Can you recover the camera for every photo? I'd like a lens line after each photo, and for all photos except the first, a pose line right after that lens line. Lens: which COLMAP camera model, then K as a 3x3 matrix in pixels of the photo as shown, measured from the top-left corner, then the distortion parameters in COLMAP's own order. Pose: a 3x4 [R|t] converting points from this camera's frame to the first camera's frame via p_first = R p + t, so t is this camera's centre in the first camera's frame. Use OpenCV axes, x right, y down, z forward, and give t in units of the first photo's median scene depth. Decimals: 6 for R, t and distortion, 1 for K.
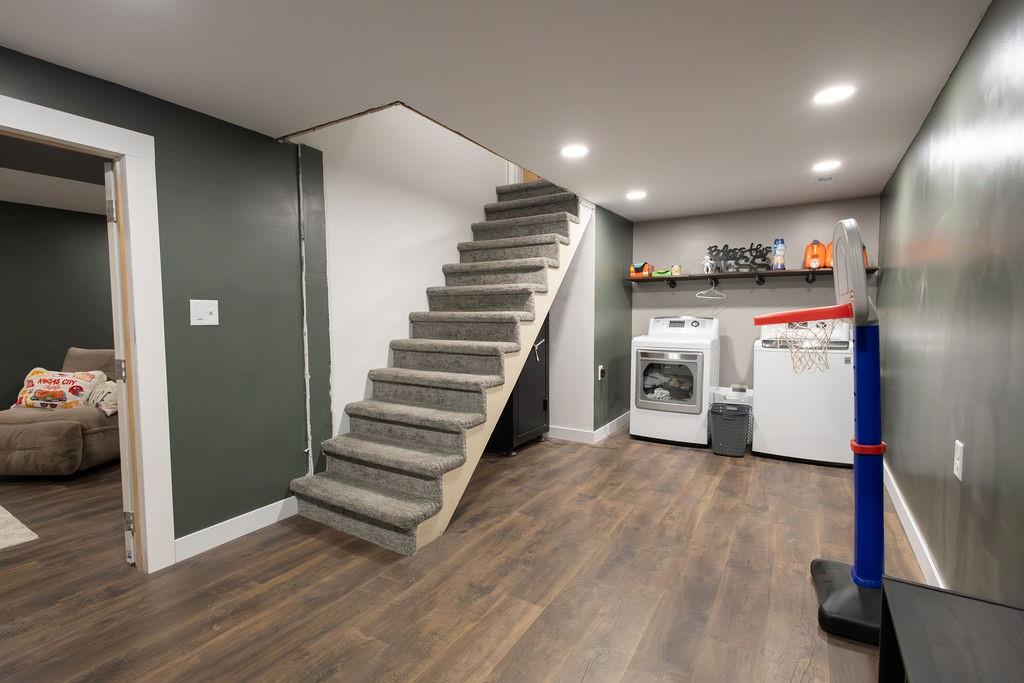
lens RADIAL K [[470.1, 0, 508.4], [0, 470.1, 345.4], [0, 0, 1]] dist [0.006446, 0.000398]
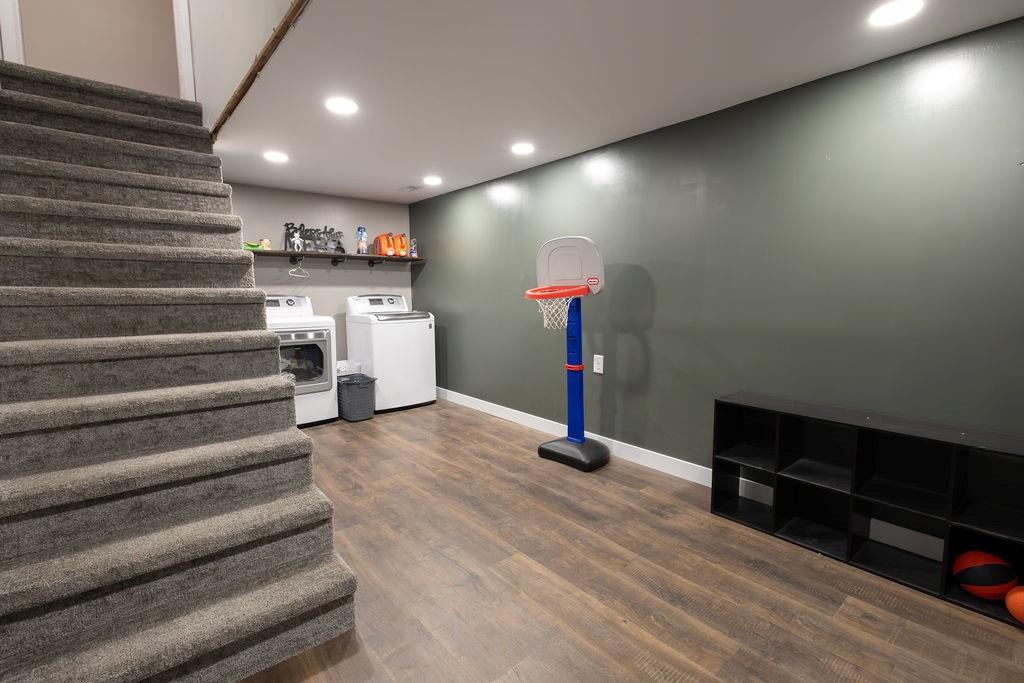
lens RADIAL K [[470.1, 0, 508.4], [0, 470.1, 345.4], [0, 0, 1]] dist [0.006446, 0.000398]
pose [[0.314340, -0.105863, 0.943389, -0.508753], [0.064451, 0.993850, 0.090050, -0.021241], [-0.947120, 0.032496, 0.319230, 0.349602]]
